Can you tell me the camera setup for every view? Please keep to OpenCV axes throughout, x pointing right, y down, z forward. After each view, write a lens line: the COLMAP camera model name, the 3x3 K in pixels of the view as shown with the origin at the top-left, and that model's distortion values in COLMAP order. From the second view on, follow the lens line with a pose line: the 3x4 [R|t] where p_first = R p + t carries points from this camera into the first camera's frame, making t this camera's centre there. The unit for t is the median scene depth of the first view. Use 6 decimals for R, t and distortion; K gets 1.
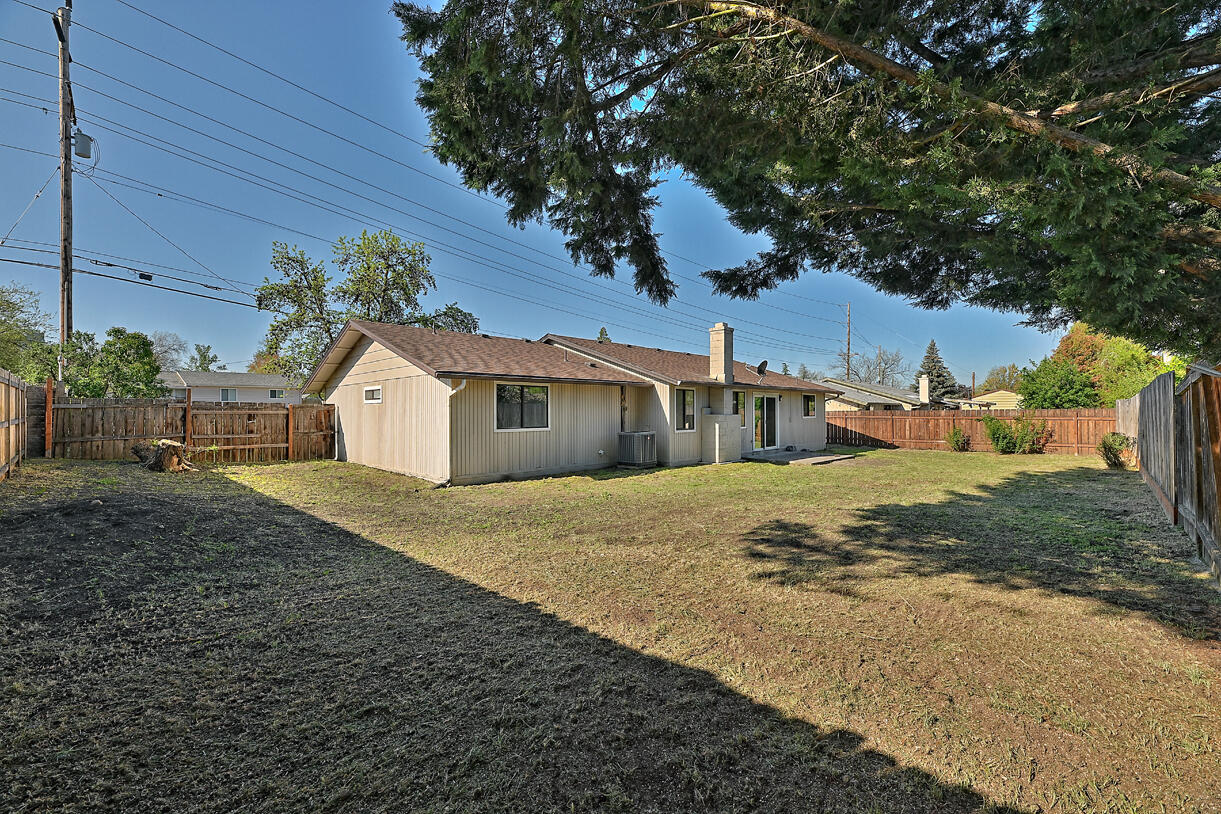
lens RADIAL K [[489.4, 0, 610.5], [0, 489.4, 407.0], [0, 0, 1]] dist [0.000131, -0.000010]
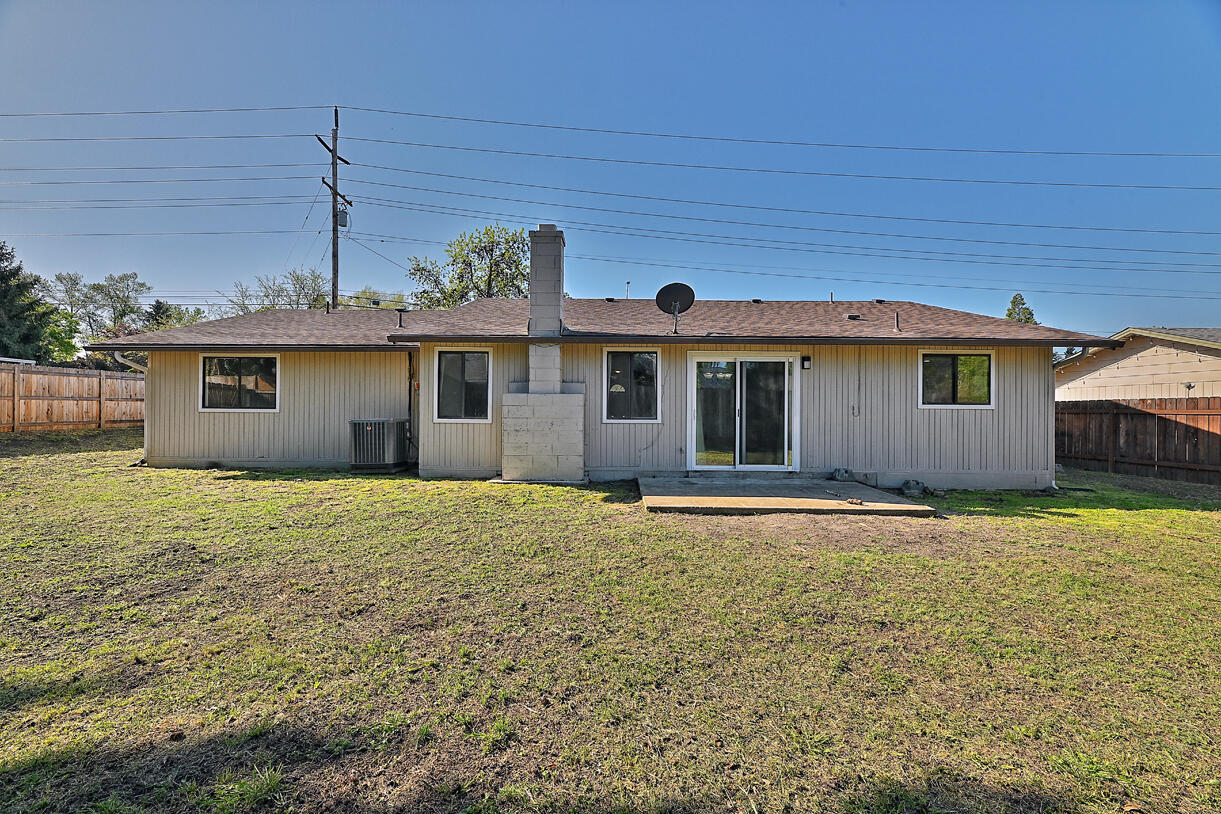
lens RADIAL K [[489.4, 0, 610.5], [0, 489.4, 407.0], [0, 0, 1]] dist [0.000131, -0.000010]
pose [[0.726763, 0.001941, -0.686886, 0.536729], [-0.000529, 0.999997, 0.002266, 0.023331], [0.686888, -0.001284, 0.726762, 0.537307]]
